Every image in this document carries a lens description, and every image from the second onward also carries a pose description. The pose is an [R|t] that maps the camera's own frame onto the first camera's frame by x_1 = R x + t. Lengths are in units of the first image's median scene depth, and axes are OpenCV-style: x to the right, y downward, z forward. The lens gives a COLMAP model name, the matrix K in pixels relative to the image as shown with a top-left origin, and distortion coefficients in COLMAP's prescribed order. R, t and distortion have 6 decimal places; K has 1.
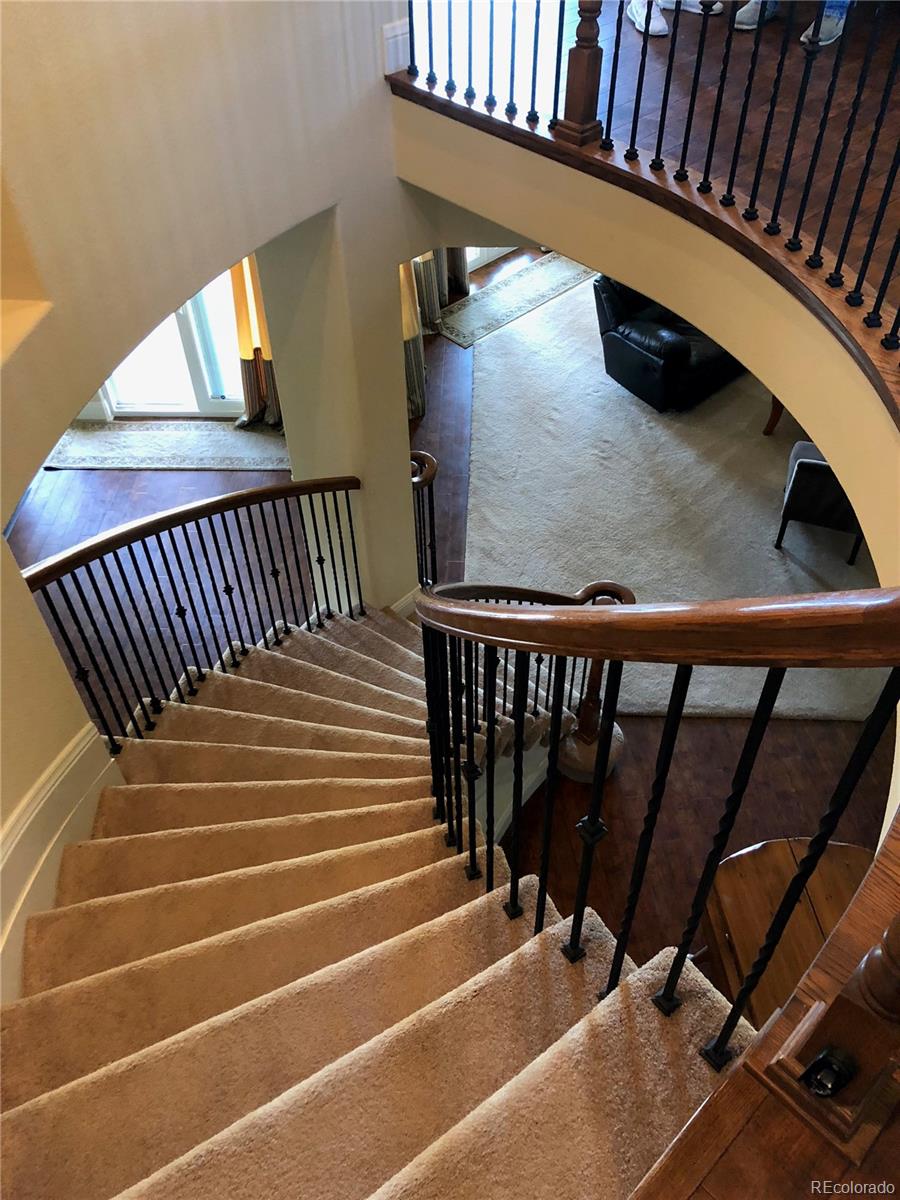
lens RADIAL K [[992.5, 0, 451.6], [0, 992.5, 601.2], [0, 0, 1]] dist [0.057624, -0.060243]
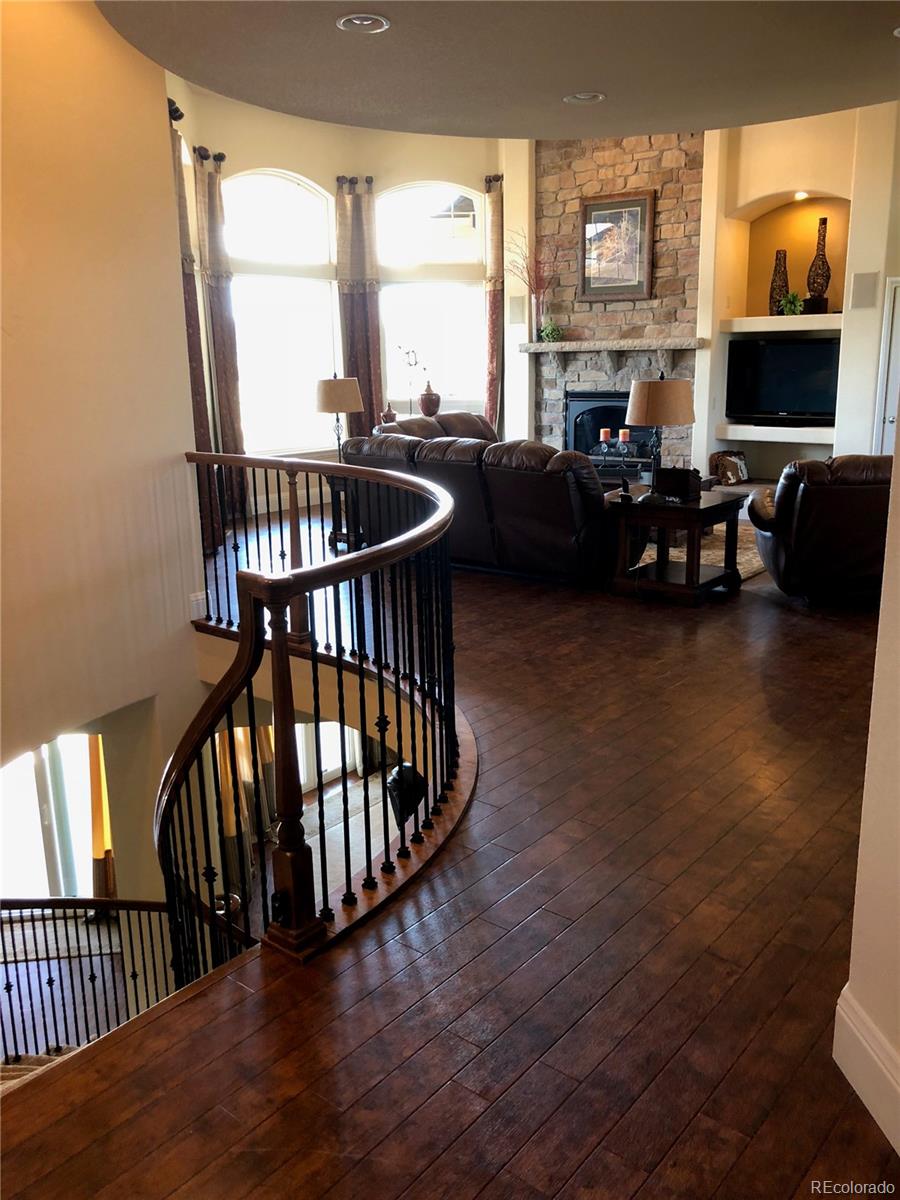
lens RADIAL K [[992.5, 0, 450.3], [0, 992.5, 597.9], [0, 0, 1]] dist [0.057624, -0.060243]
pose [[0.992616, -0.031898, 0.117026, 0.134543], [0.091170, 0.832572, -0.546363, 0.306123], [-0.080005, 0.552998, 0.829333, -0.333162]]
